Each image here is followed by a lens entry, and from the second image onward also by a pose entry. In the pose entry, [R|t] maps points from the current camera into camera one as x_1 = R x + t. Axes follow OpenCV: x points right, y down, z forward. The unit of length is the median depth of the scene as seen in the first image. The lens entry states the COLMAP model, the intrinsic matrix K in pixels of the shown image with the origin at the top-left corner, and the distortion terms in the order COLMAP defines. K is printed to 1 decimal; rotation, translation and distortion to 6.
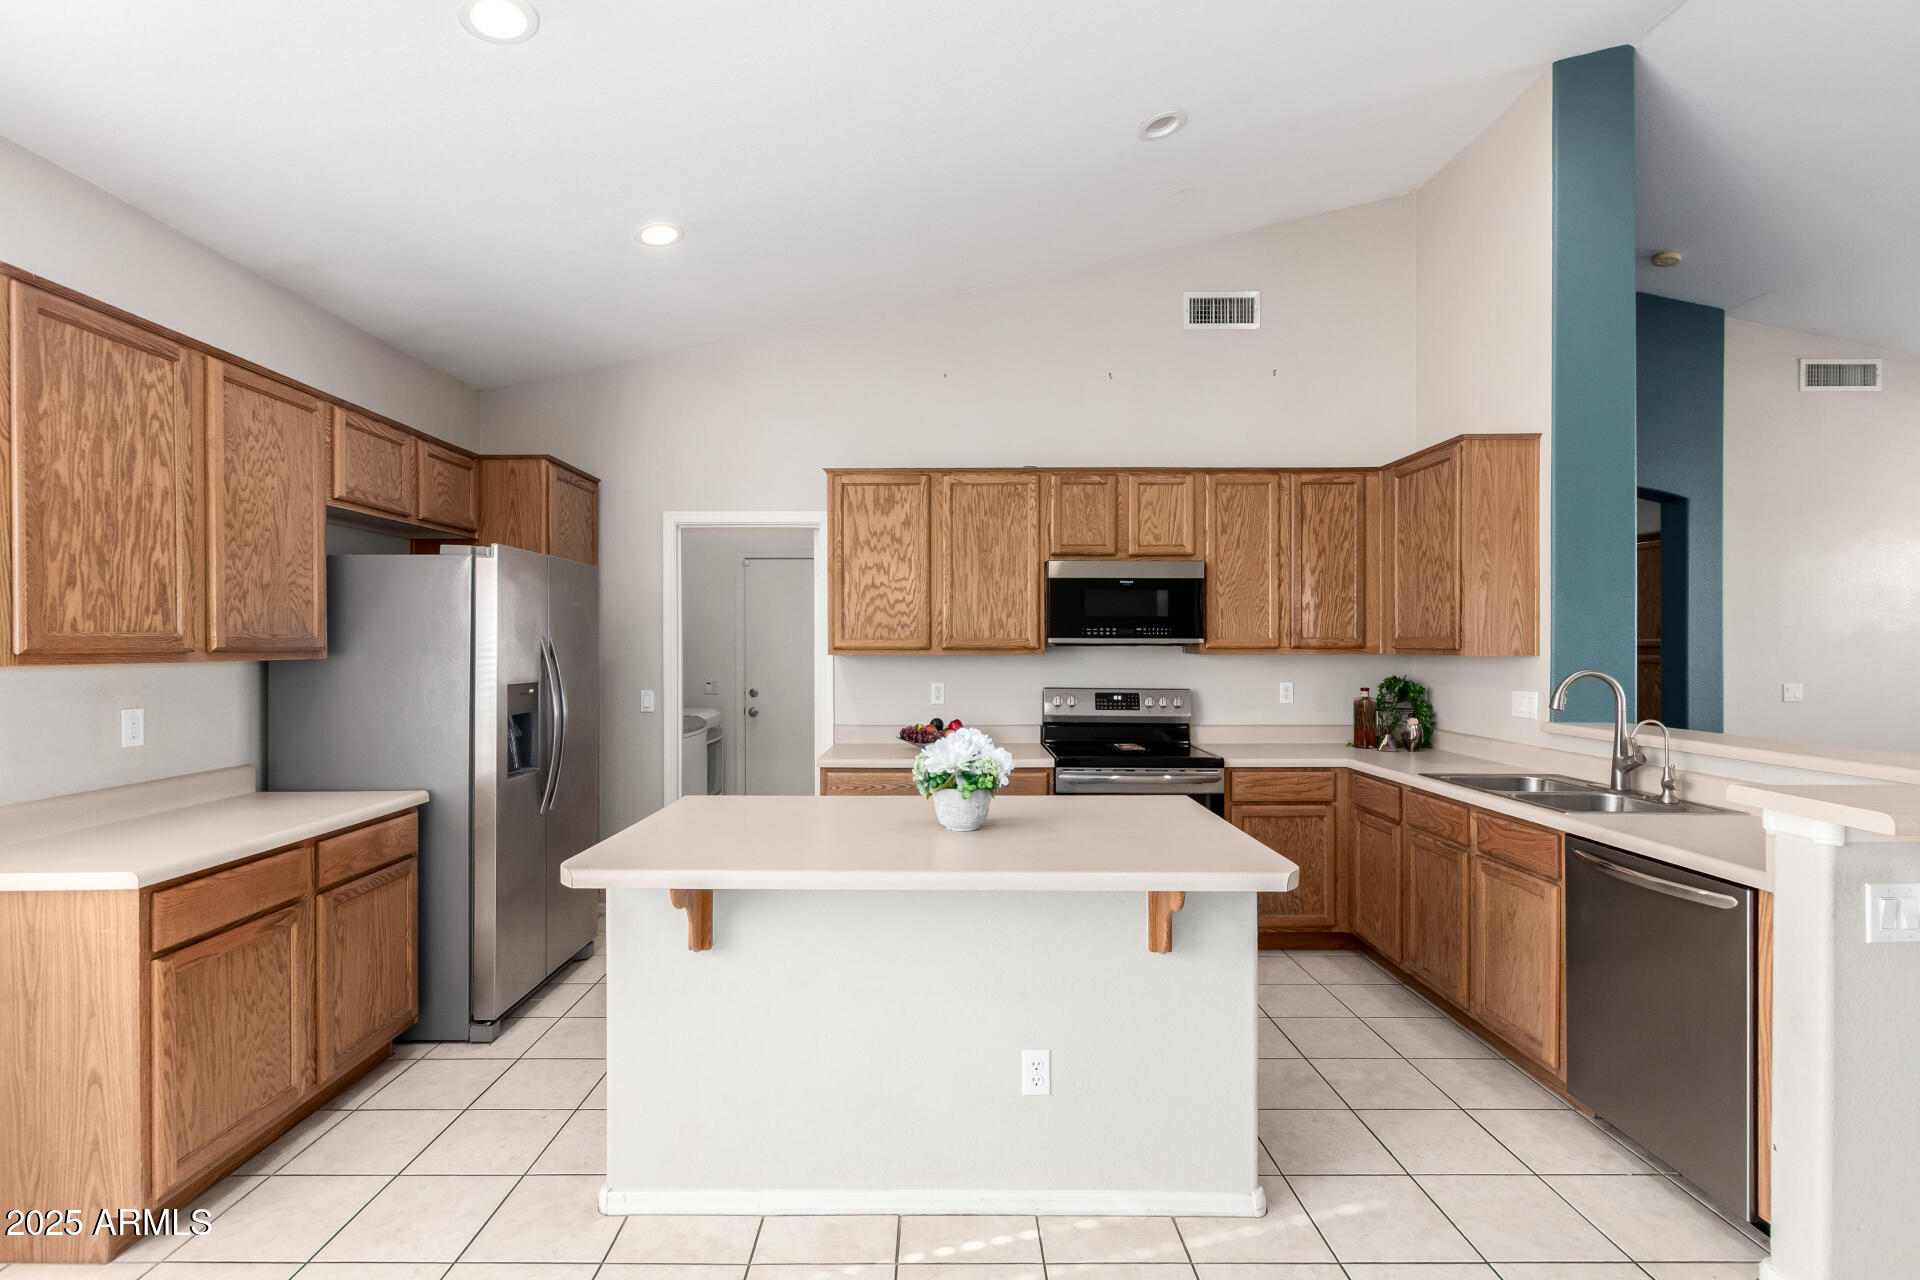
lens RADIAL K [[886.5, 0, 945.5], [0, 886.5, 642.0], [0, 0, 1]] dist [0.006064, -0.003589]
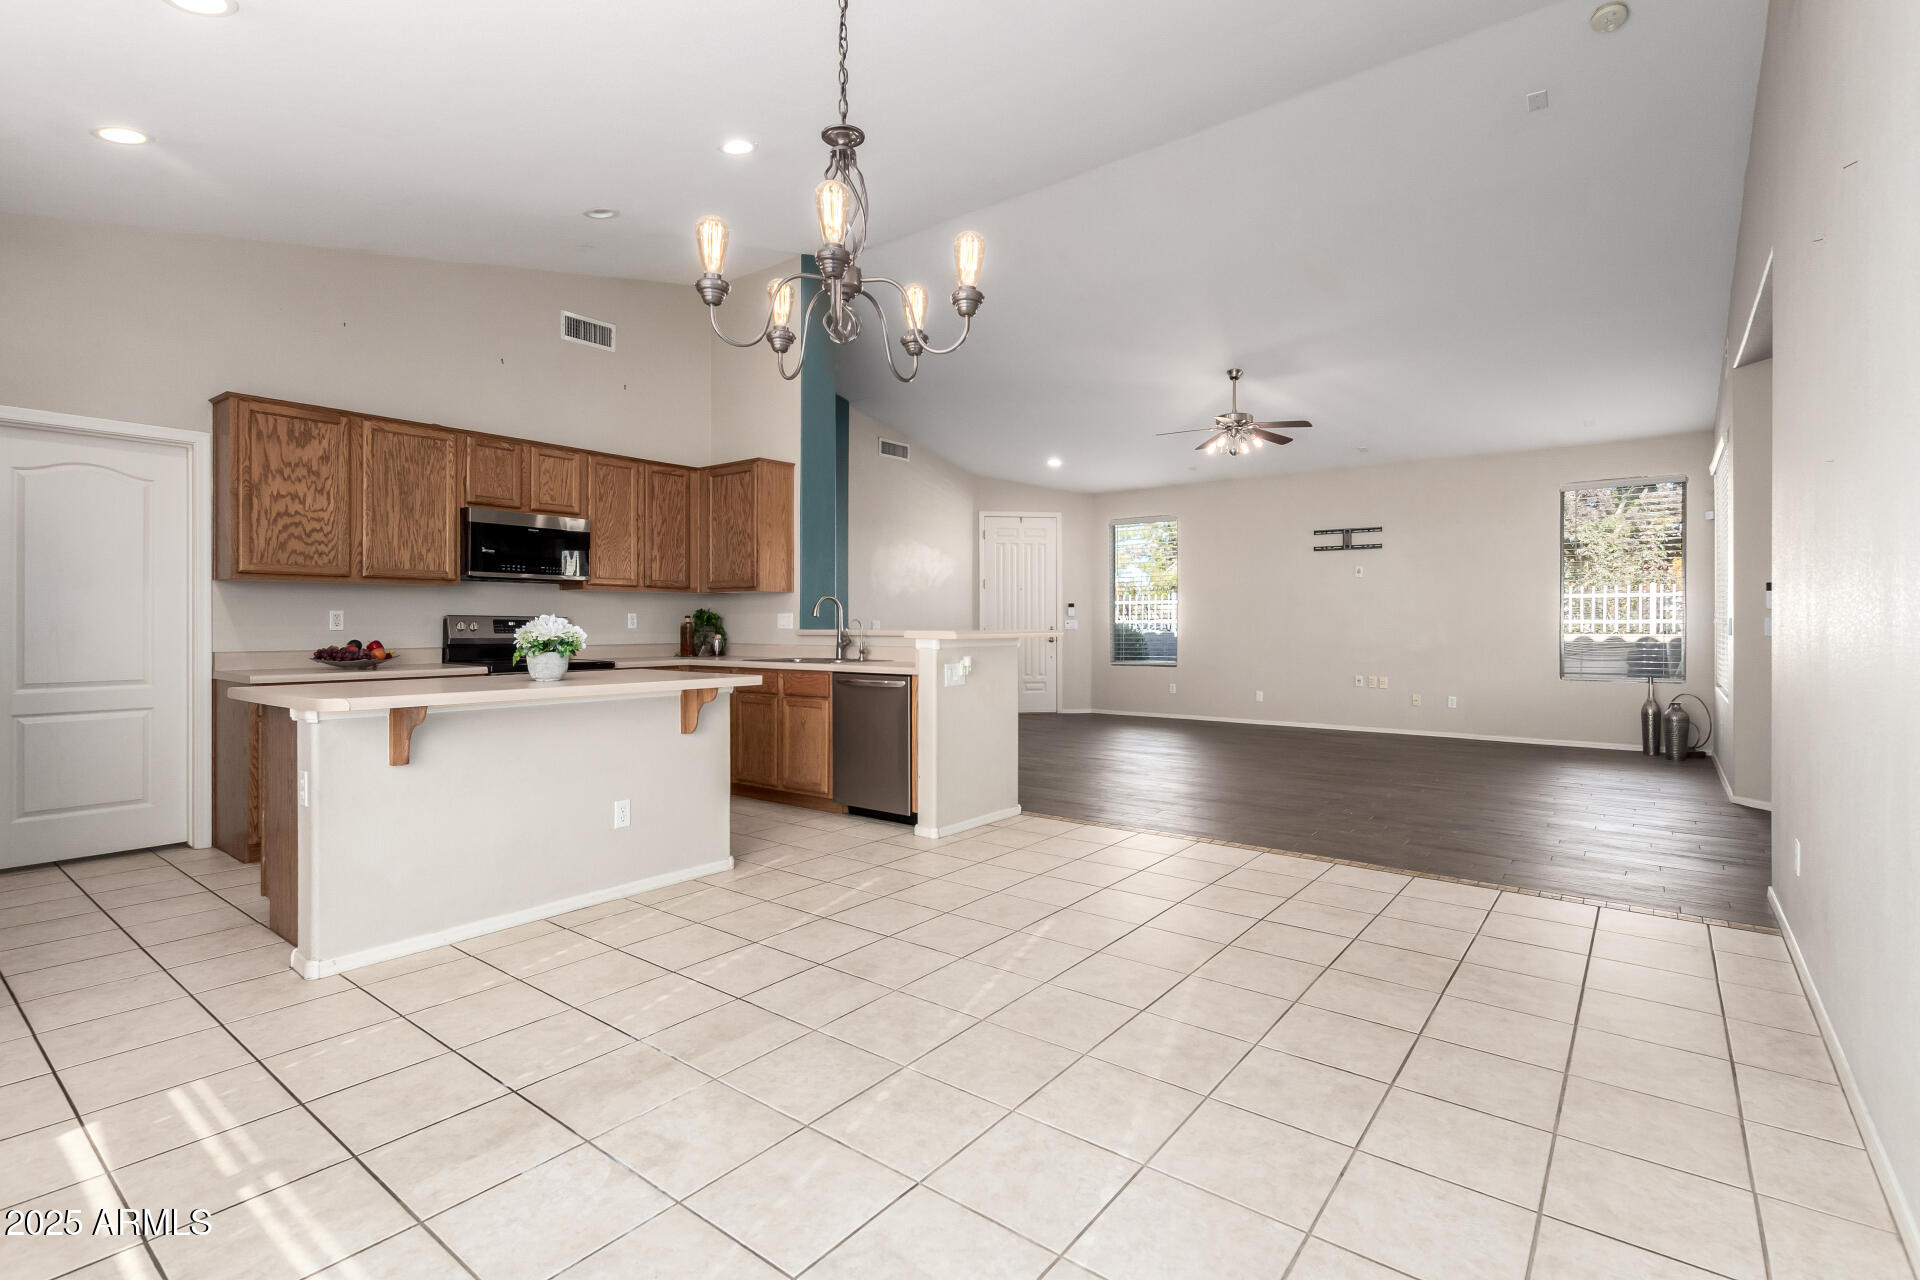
lens RADIAL K [[886.5, 0, 962.4], [0, 886.5, 625.0], [0, 0, 1]] dist [0.006064, -0.003589]
pose [[0.612978, -0.000395, 0.790100, -0.426023], [-0.002860, 0.999992, 0.002718, 0.063355], [-0.790095, -0.003926, 0.612972, -0.274142]]
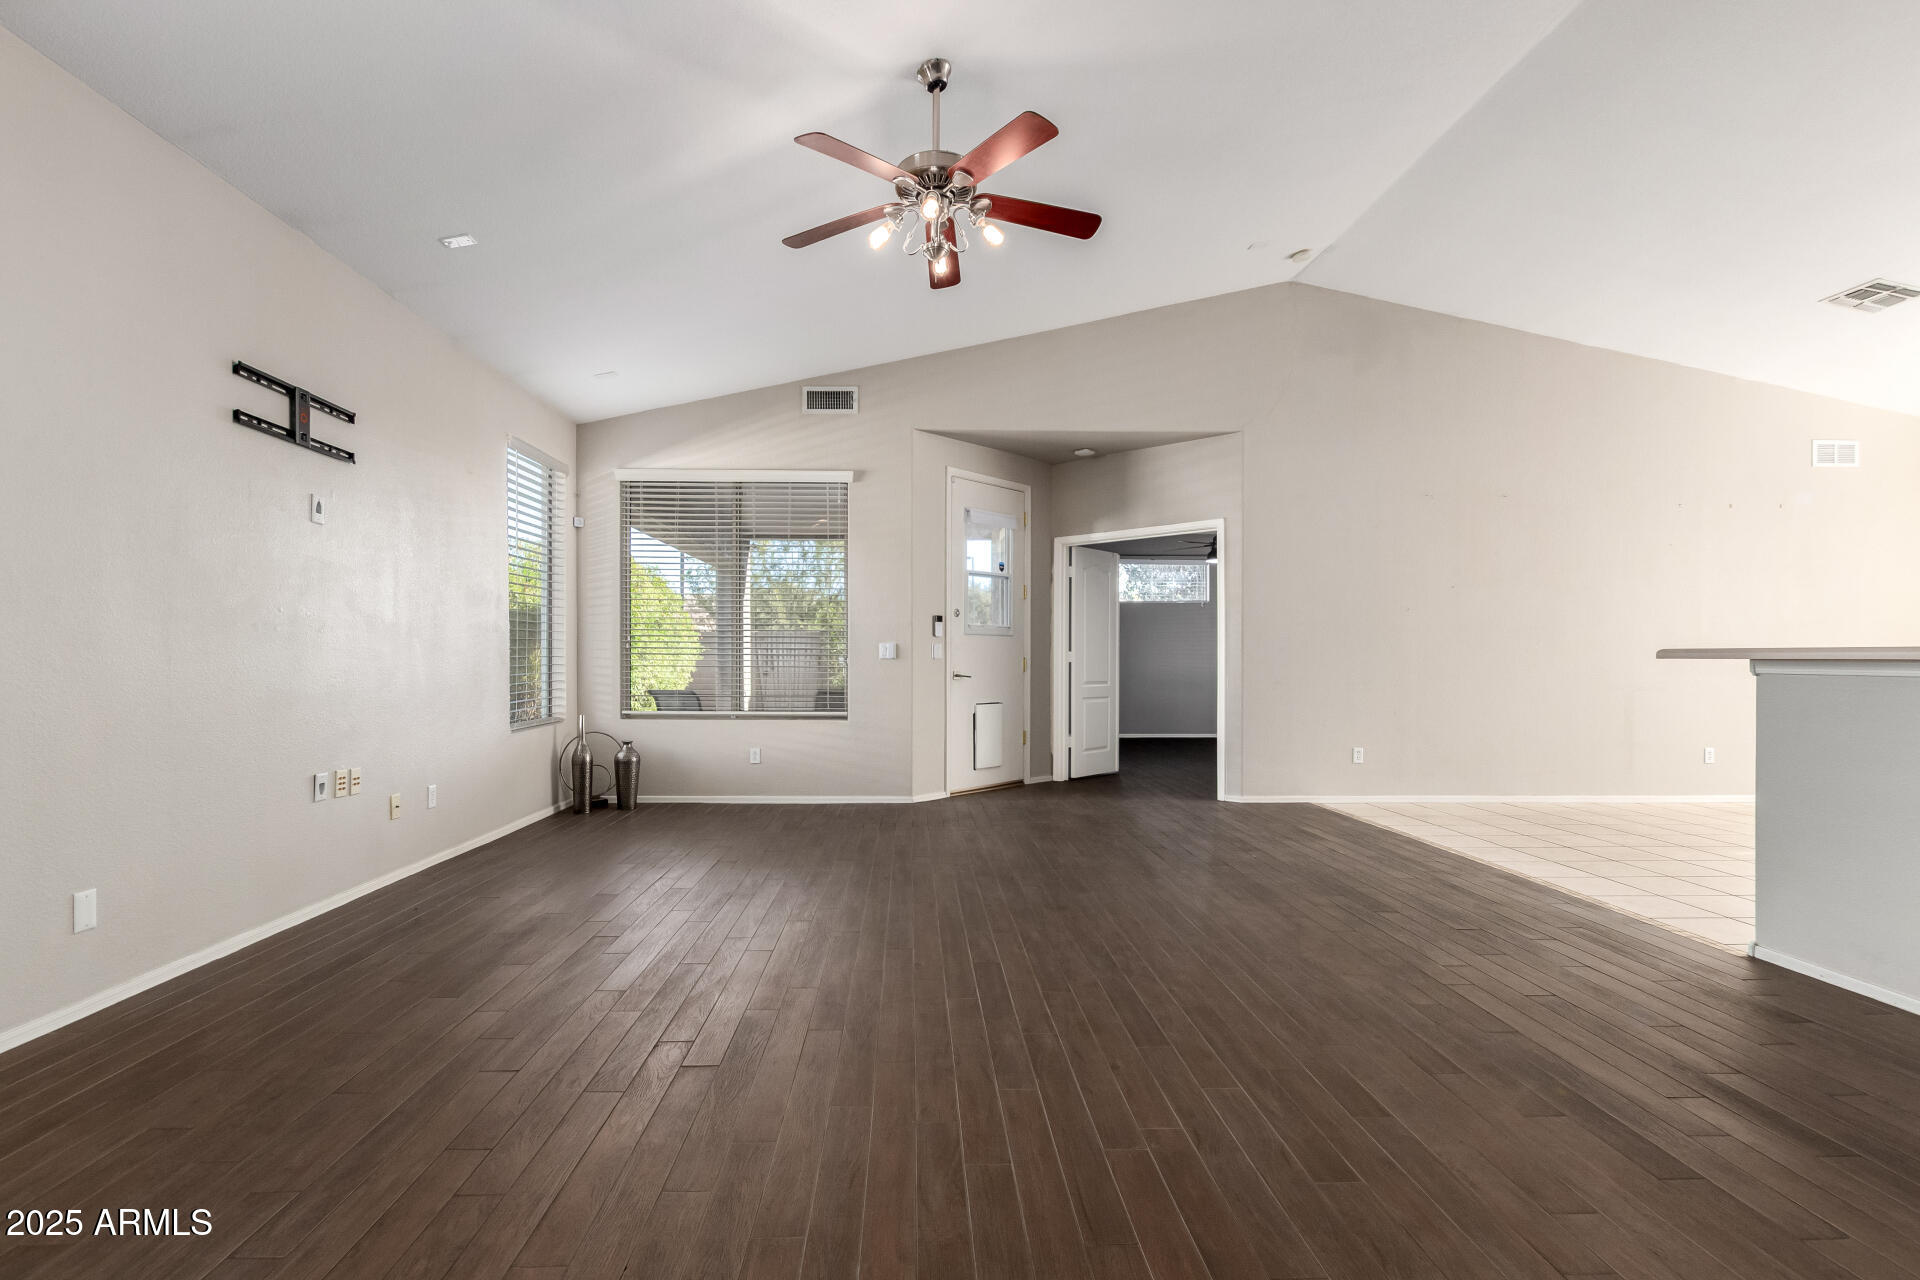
lens RADIAL K [[886.5, 0, 926.2], [0, 886.5, 661.7], [0, 0, 1]] dist [0.006064, -0.003589]
pose [[-0.999886, 0.002016, -0.014944, 1.300000], [0.002016, 0.999998, 0.000010, 0.084580], [0.014944, -0.000020, -0.999888, 1.143061]]
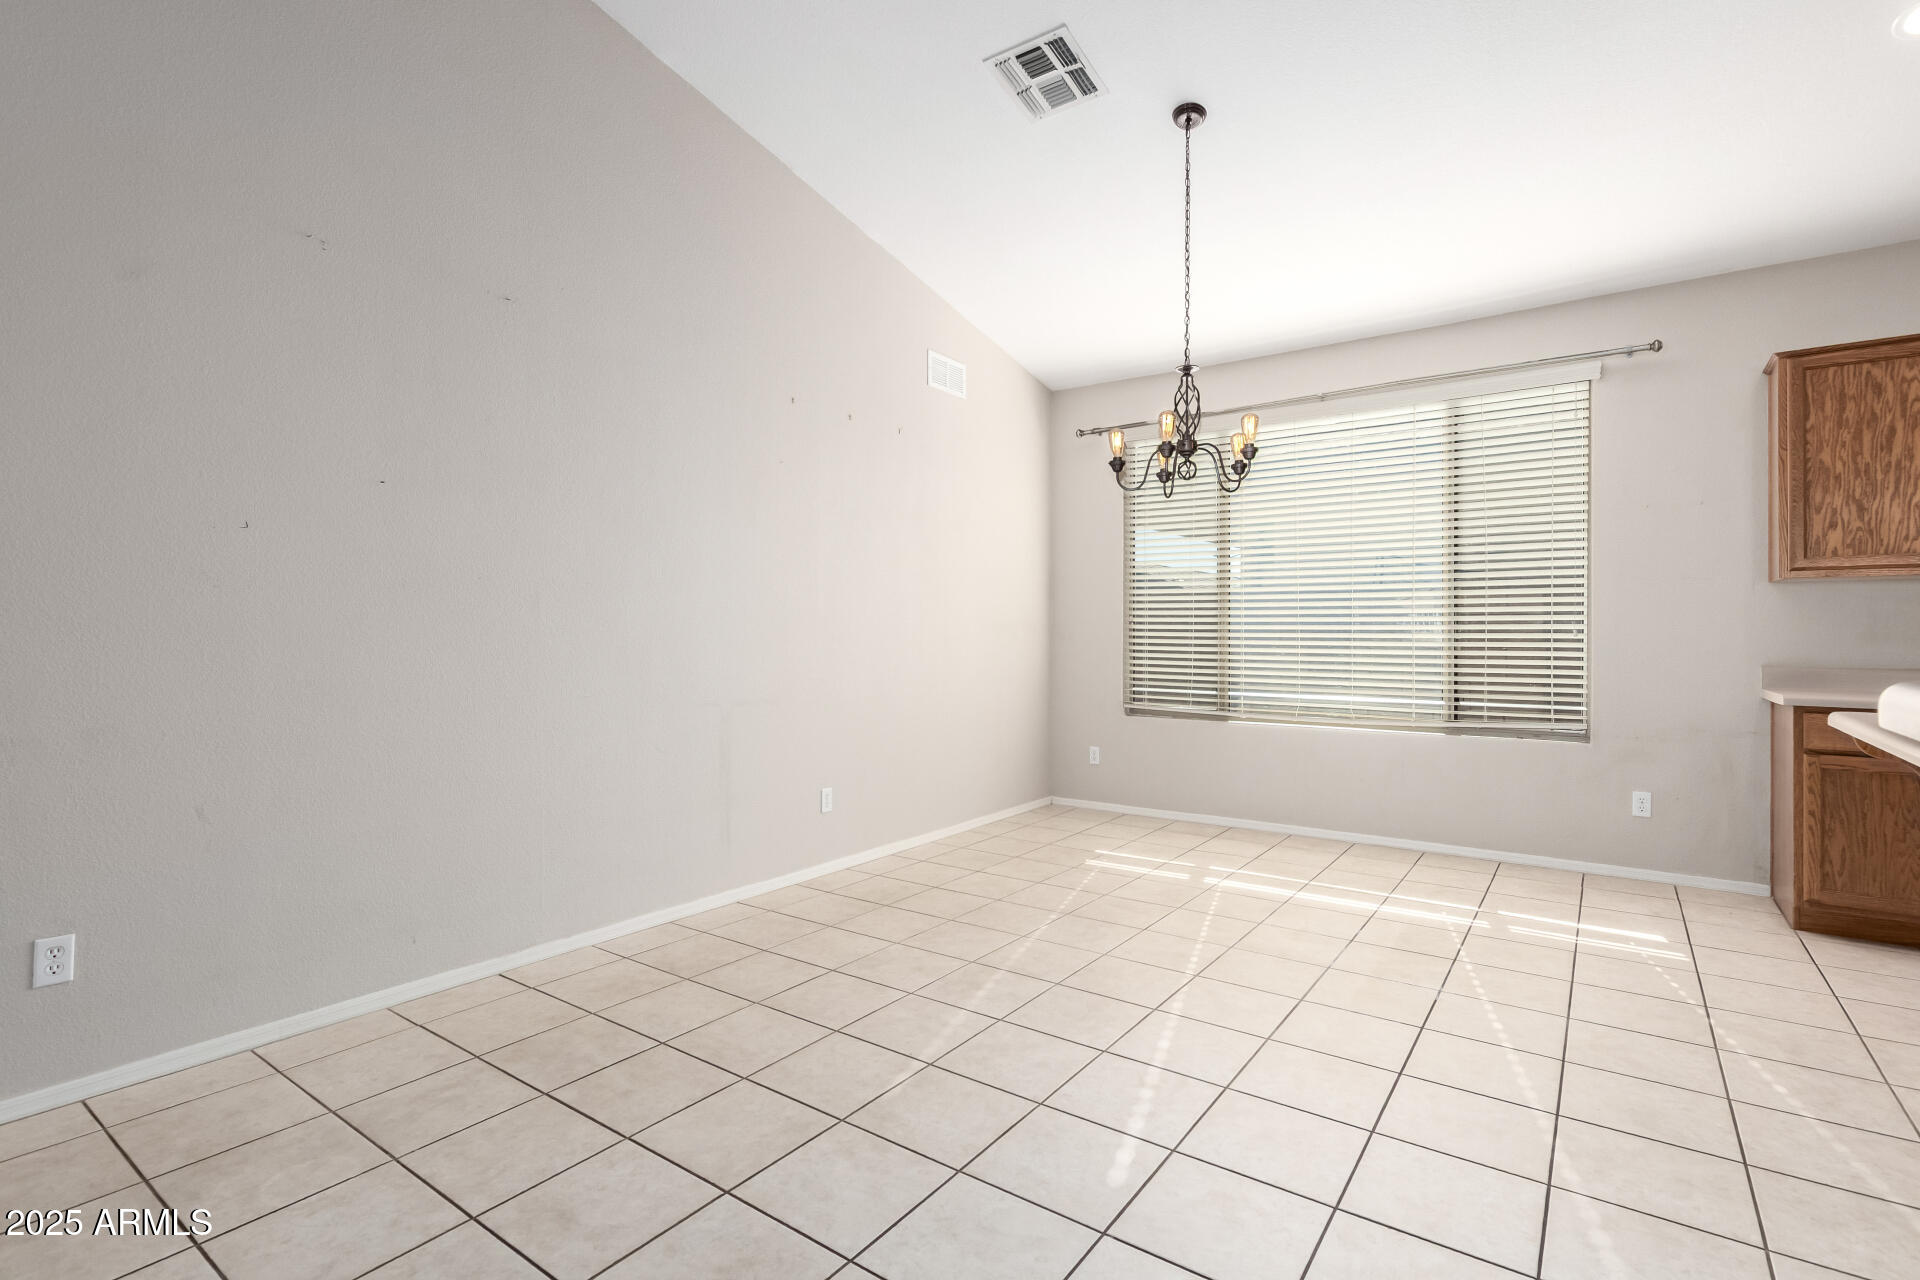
lens RADIAL K [[886.5, 0, 954.5], [0, 886.5, 636.2], [0, 0, 1]] dist [0.006064, -0.003589]
pose [[-0.593670, 0.001638, -0.804707, 0.642133], [0.000729, 0.999999, 0.001497, 0.066113], [0.804709, 0.000302, -0.593670, 0.339566]]
